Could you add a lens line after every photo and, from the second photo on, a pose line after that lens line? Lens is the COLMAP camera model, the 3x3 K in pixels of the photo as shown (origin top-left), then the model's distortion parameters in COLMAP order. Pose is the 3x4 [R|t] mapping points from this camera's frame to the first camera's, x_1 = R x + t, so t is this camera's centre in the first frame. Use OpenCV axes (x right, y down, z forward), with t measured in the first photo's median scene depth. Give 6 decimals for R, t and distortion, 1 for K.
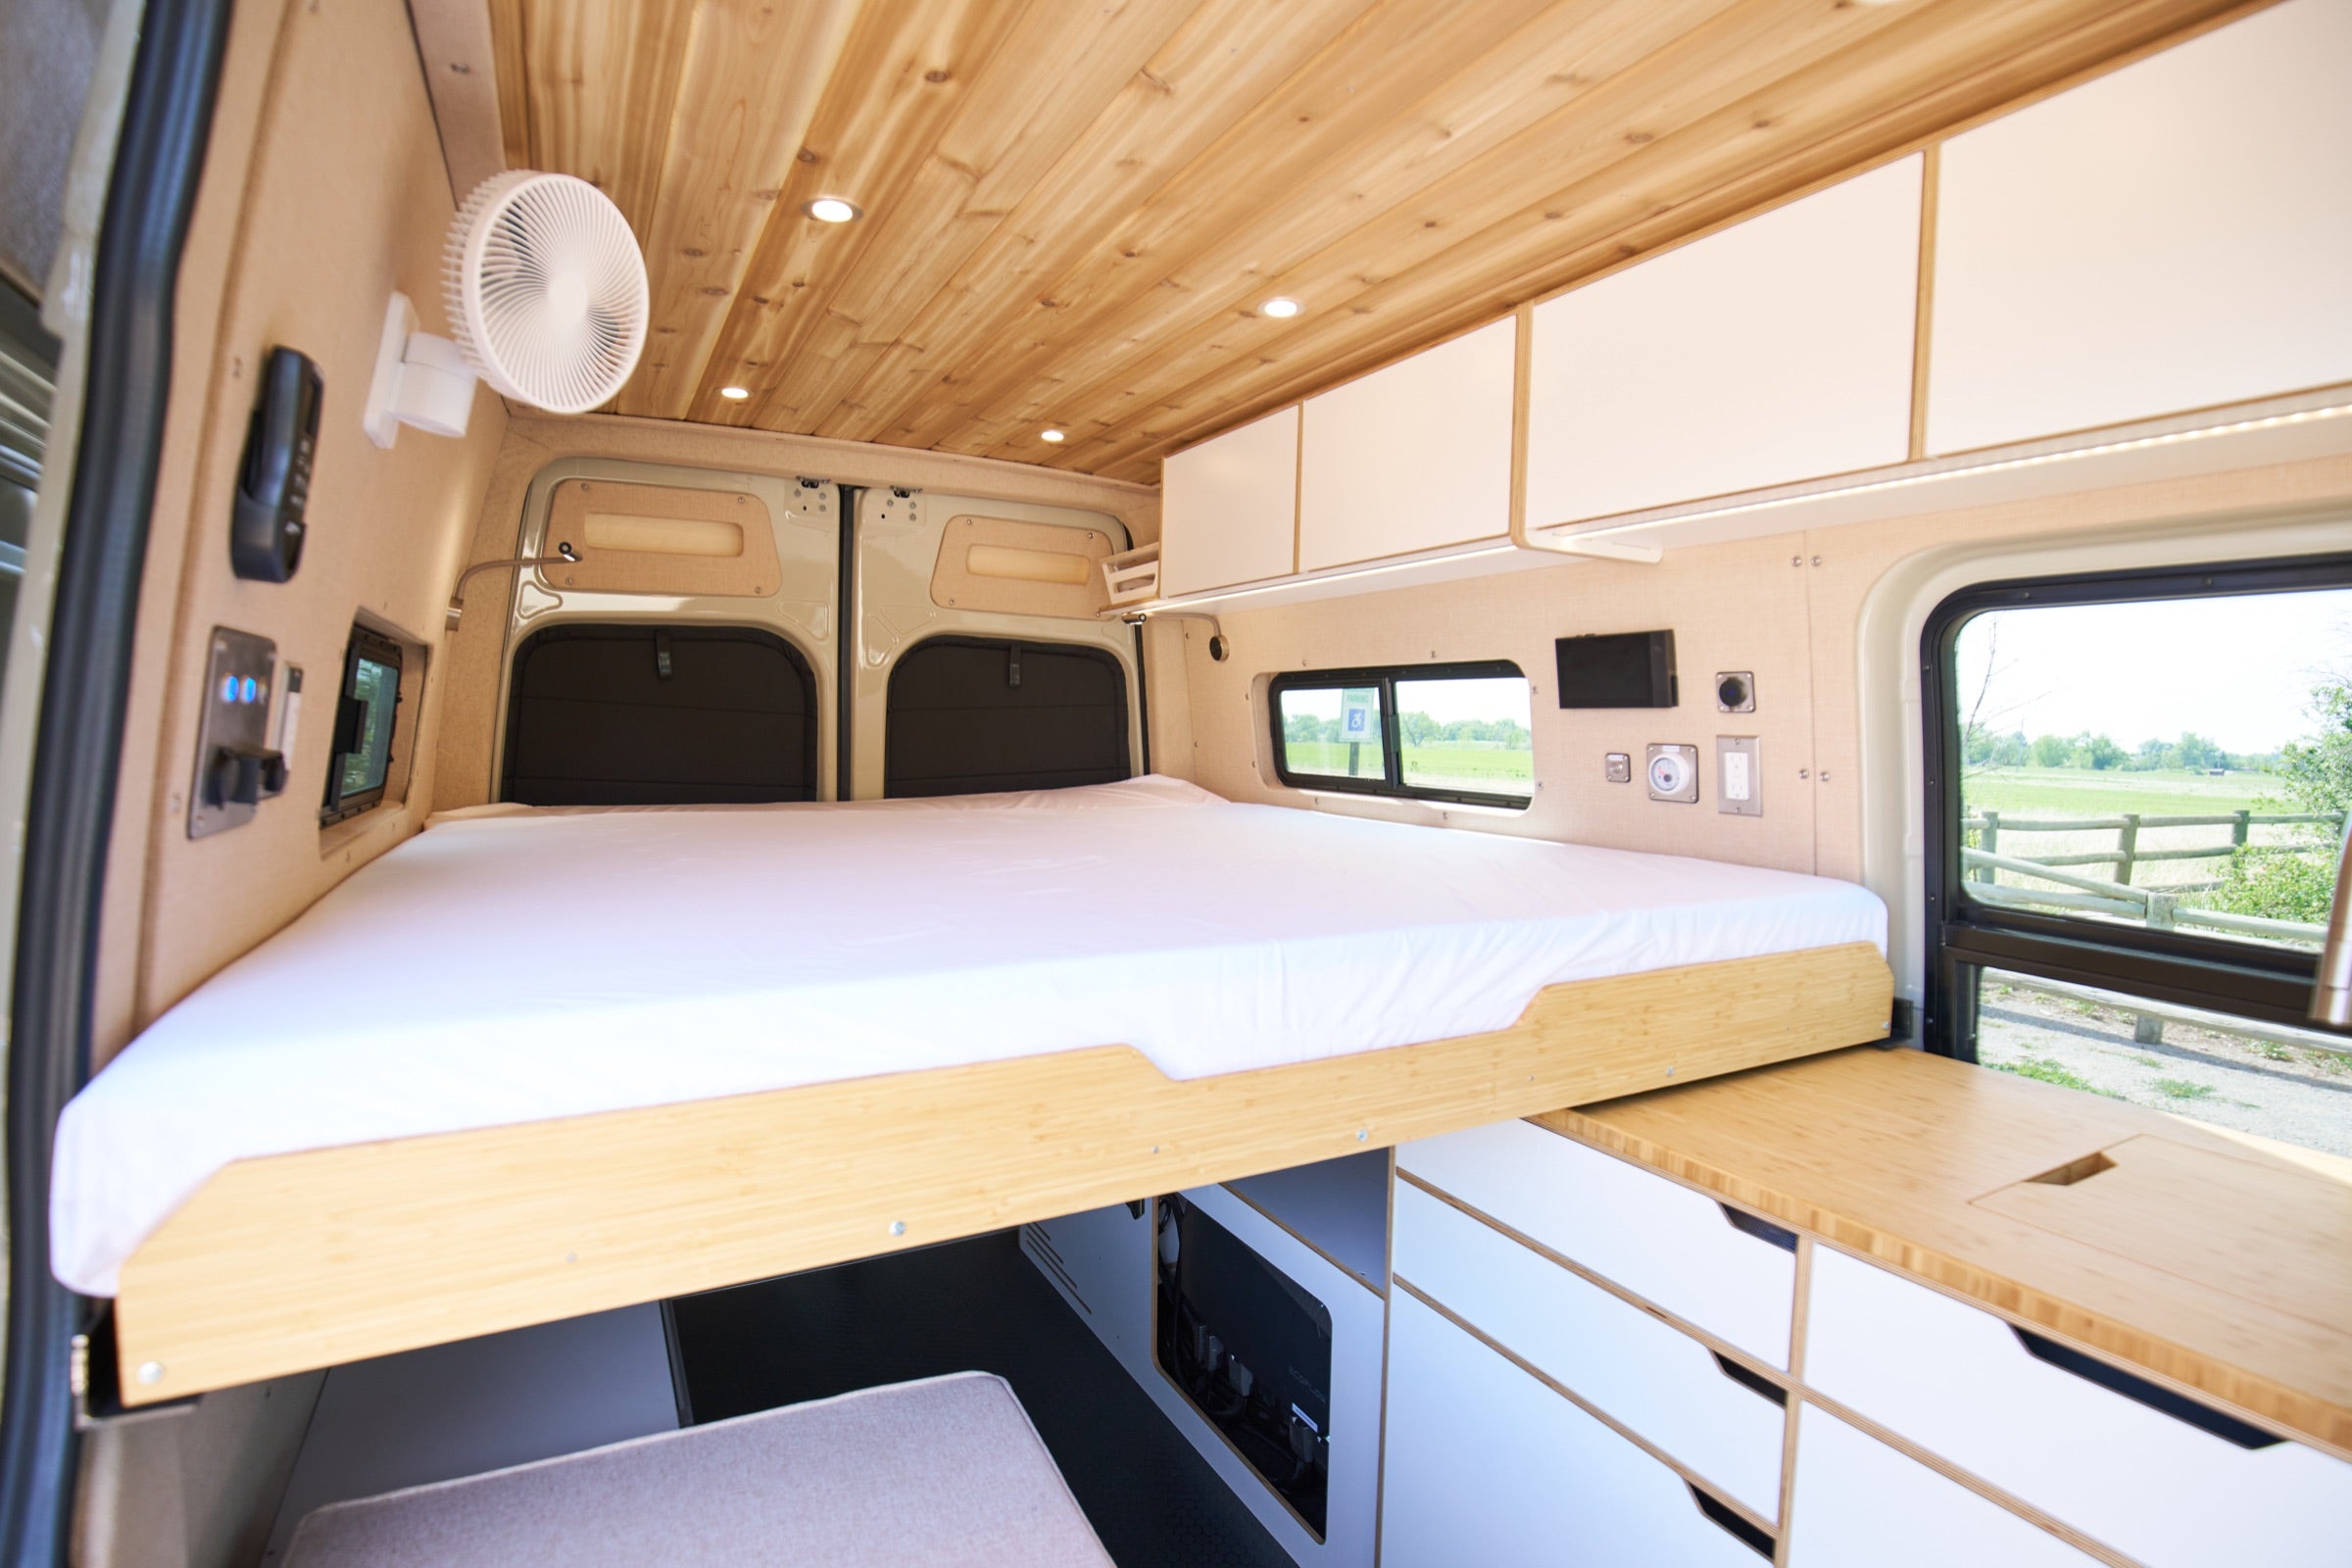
lens RADIAL K [[1158.5, 0, 1176.7], [0, 1158.5, 777.6], [0, 0, 1]] dist [-0.031011, 0.000529]
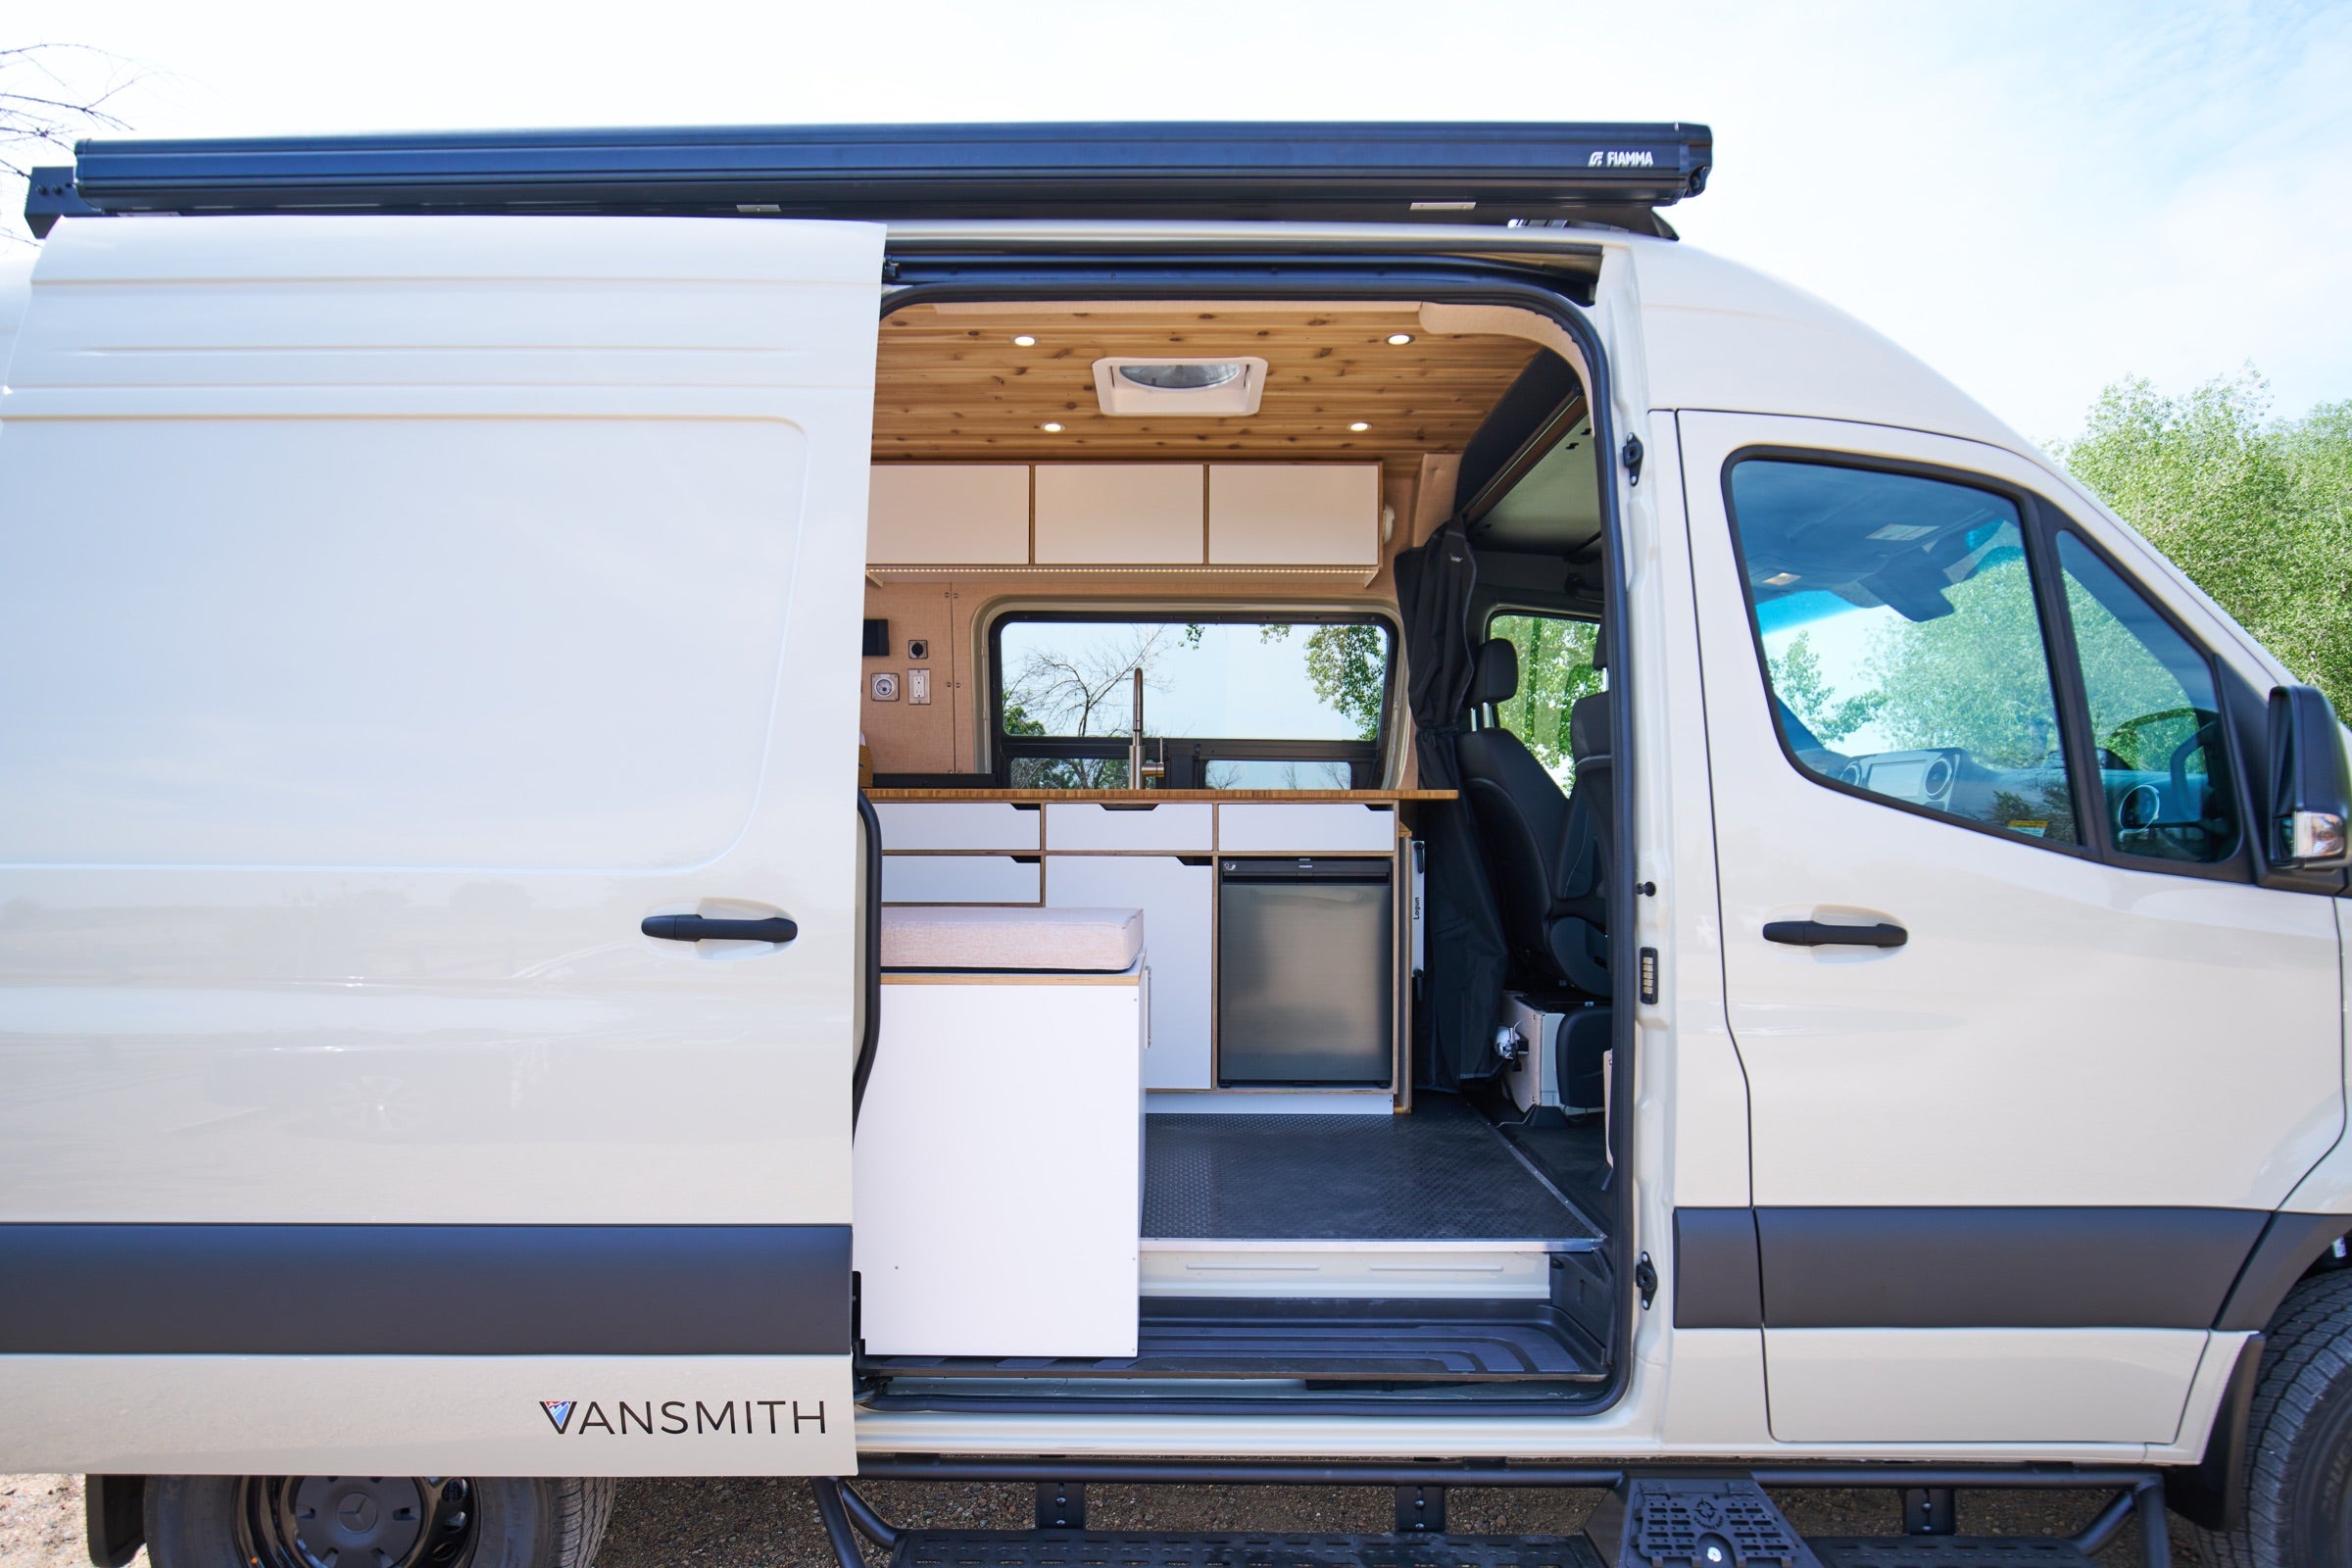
lens RADIAL K [[1240.5, 0, 1176.0], [0, 1240.5, 784.0], [0, 0, 1]] dist [-0.000056, -0.000133]
pose [[0.477878, -0.010139, 0.878368, -1.471188], [0.054265, 0.998364, -0.017999, 0.273140], [-0.876748, 0.056266, 0.477647, -0.628116]]
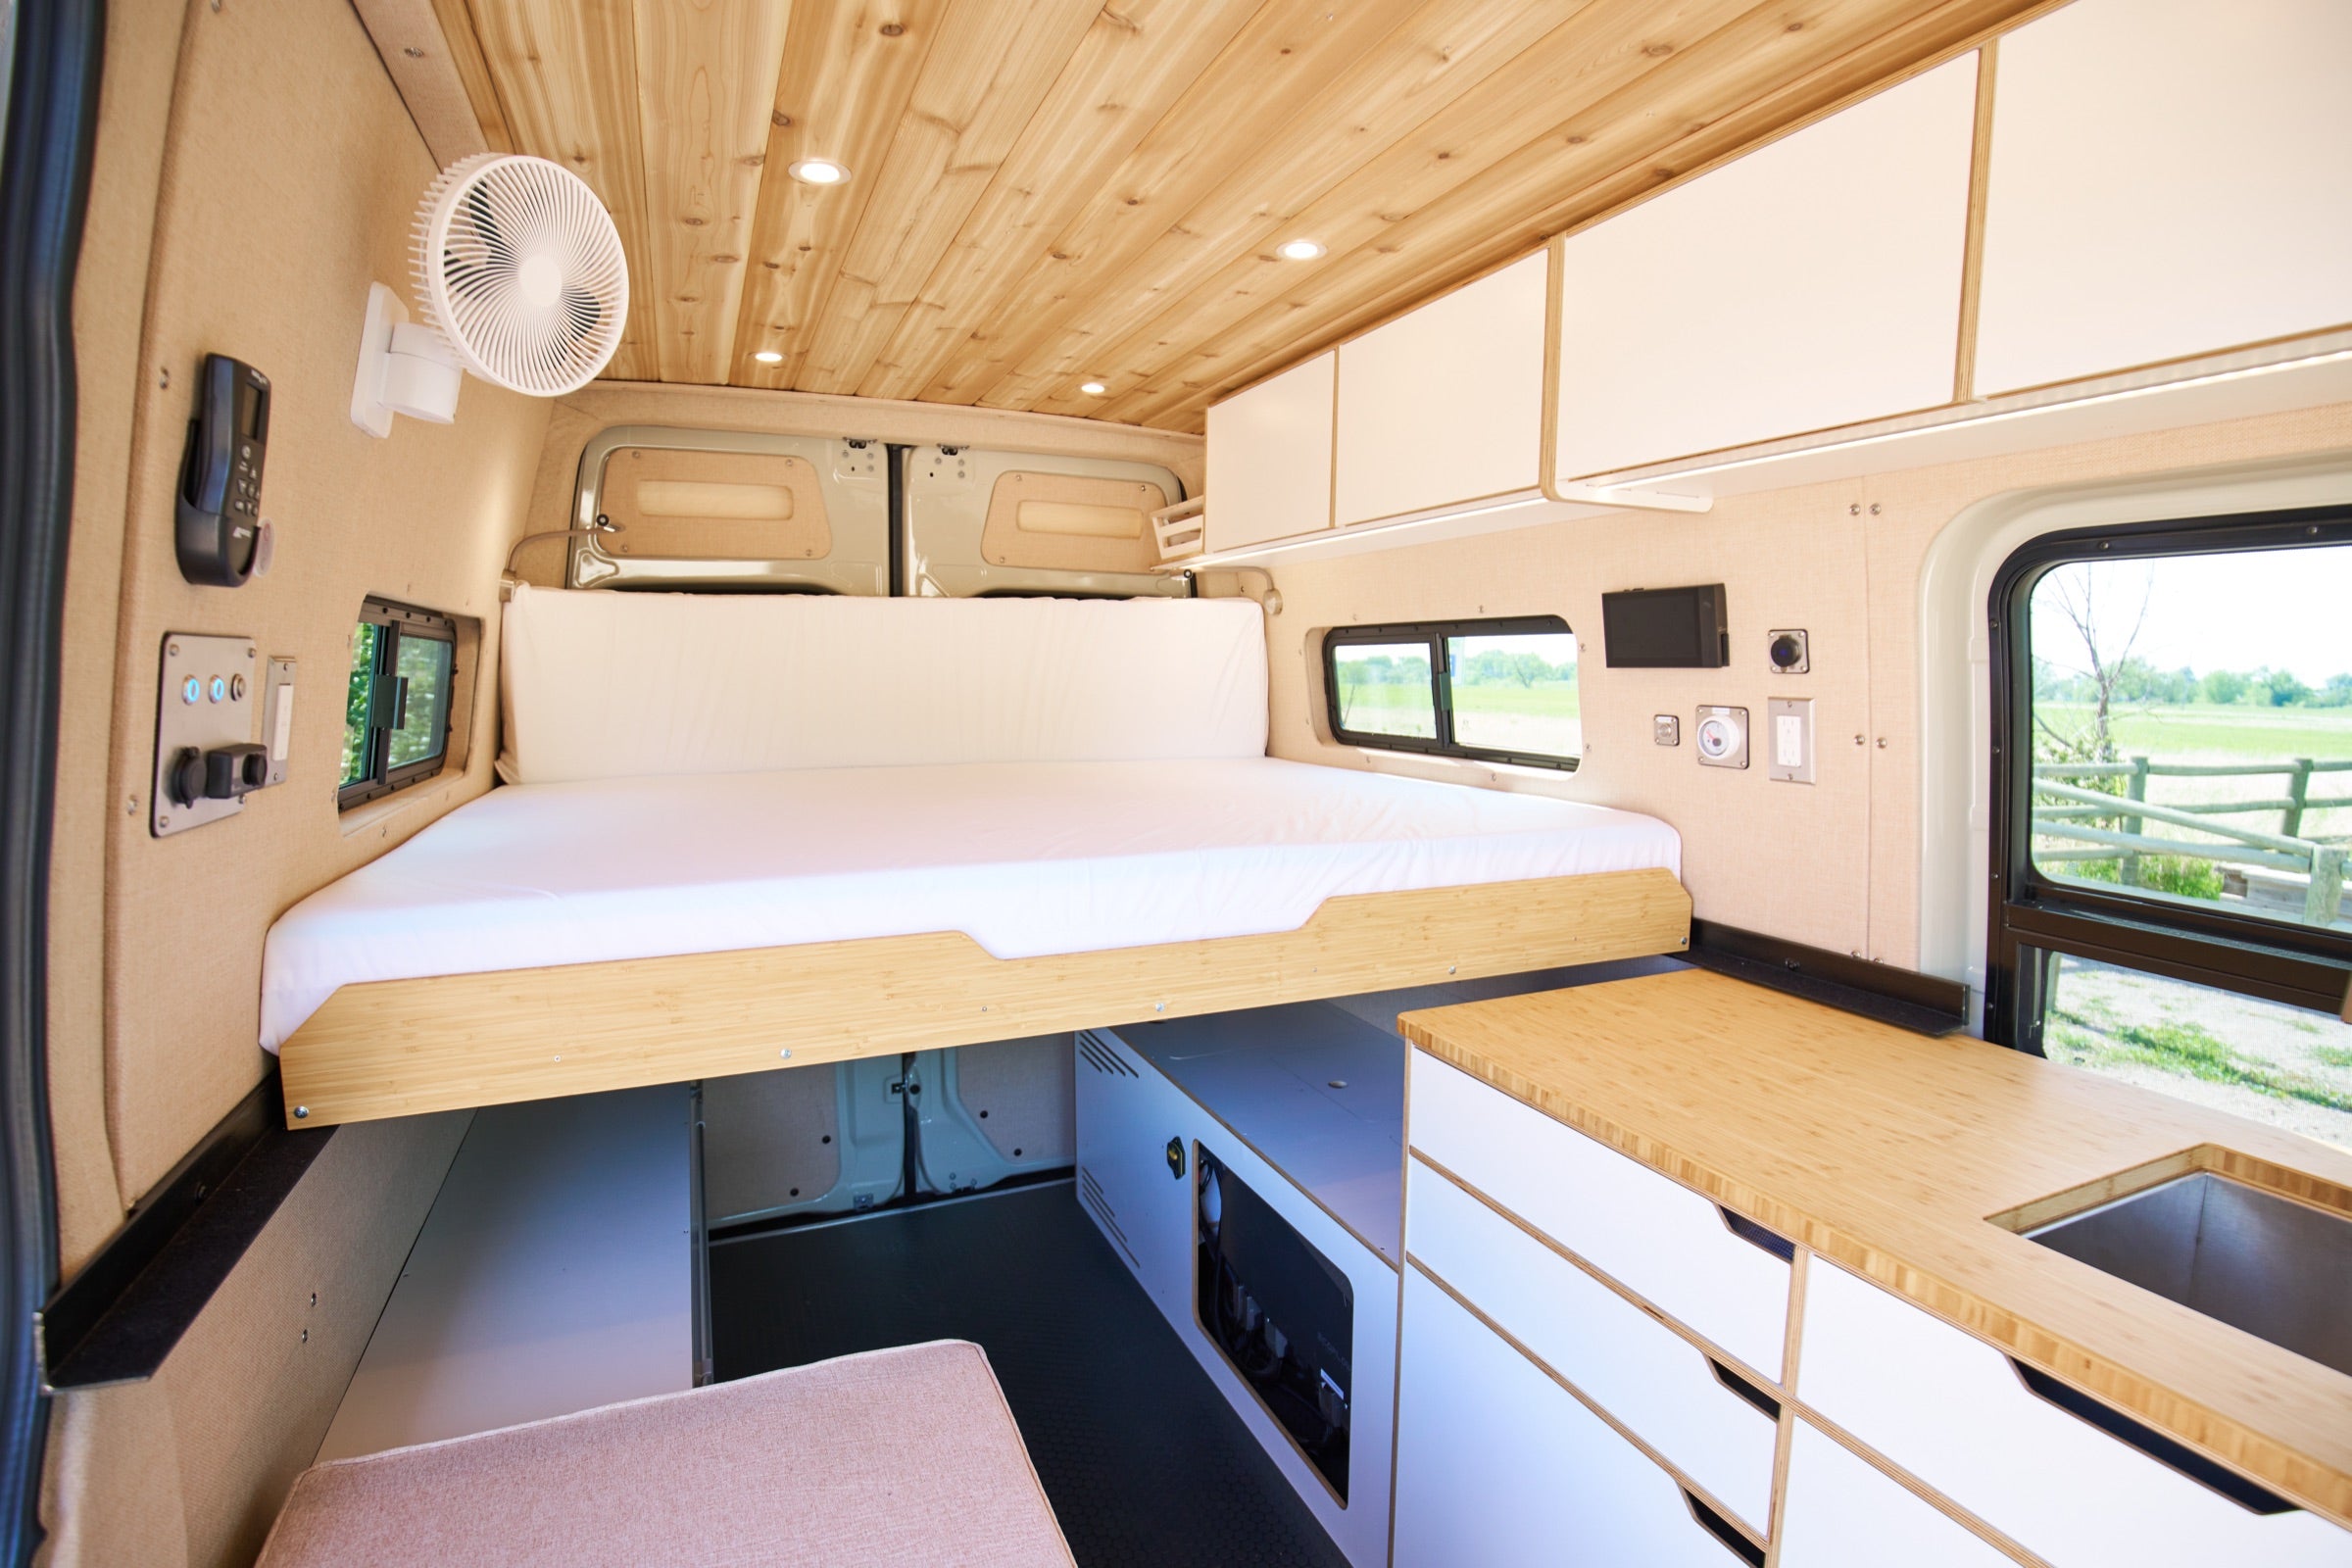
lens RADIAL K [[1160.3, 0, 1176.0], [0, 1160.3, 784.0], [0, 0, 1]] dist [-0.029448, -0.000025]
pose [[0.995878, -0.002277, -0.090678, 0.077990], [0.007199, 0.998515, 0.053993, -0.021423], [0.090420, -0.054423, 0.994416, 0.022776]]
